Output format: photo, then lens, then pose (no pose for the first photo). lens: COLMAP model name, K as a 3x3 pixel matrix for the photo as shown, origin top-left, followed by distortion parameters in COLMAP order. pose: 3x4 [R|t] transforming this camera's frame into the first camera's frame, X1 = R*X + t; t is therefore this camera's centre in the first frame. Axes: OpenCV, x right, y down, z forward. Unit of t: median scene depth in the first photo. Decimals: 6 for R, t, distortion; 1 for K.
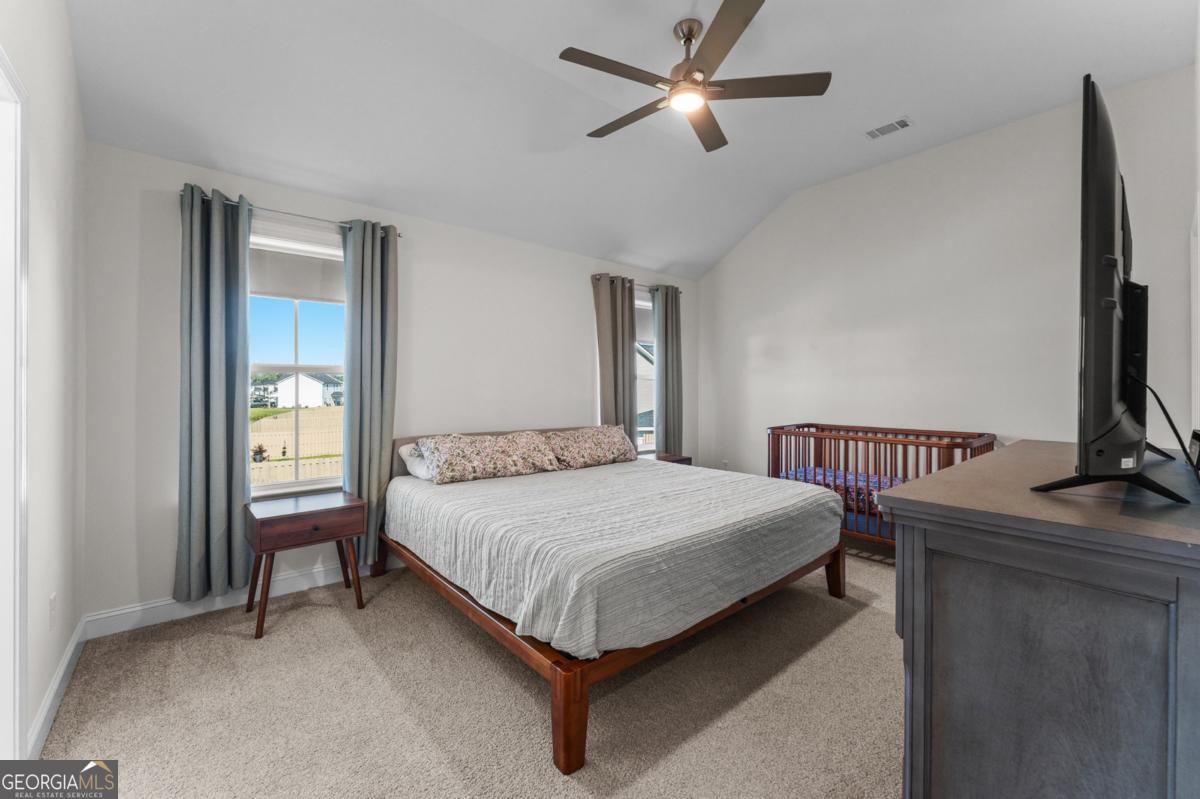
lens RADIAL K [[480.2, 0, 575.4], [0, 480.2, 402.1], [0, 0, 1]] dist [0.003147, -0.001179]
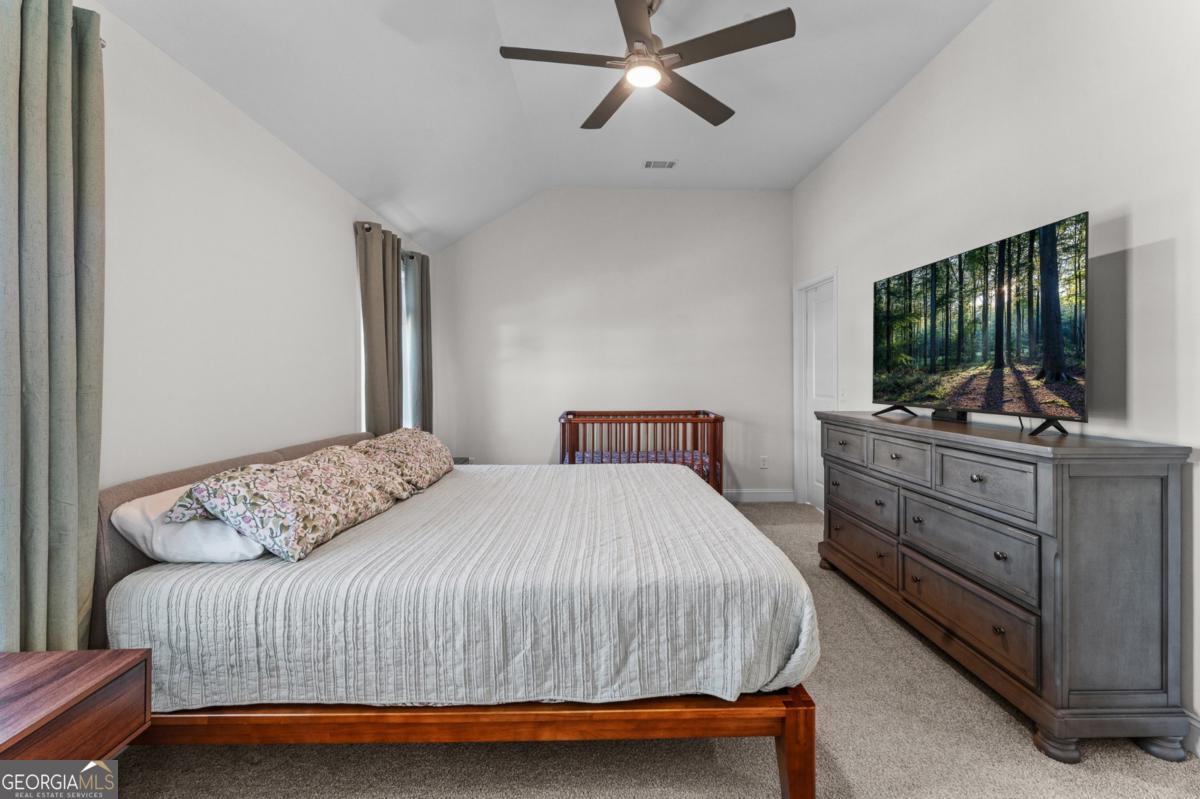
lens RADIAL K [[480.2, 0, 675.9], [0, 480.2, 388.6], [0, 0, 1]] dist [0.003147, -0.001179]
pose [[0.620565, -0.020637, 0.783884, -0.359294], [0.025843, 0.999649, 0.005859, -0.009830], [-0.783729, 0.016622, 0.620880, 0.273780]]
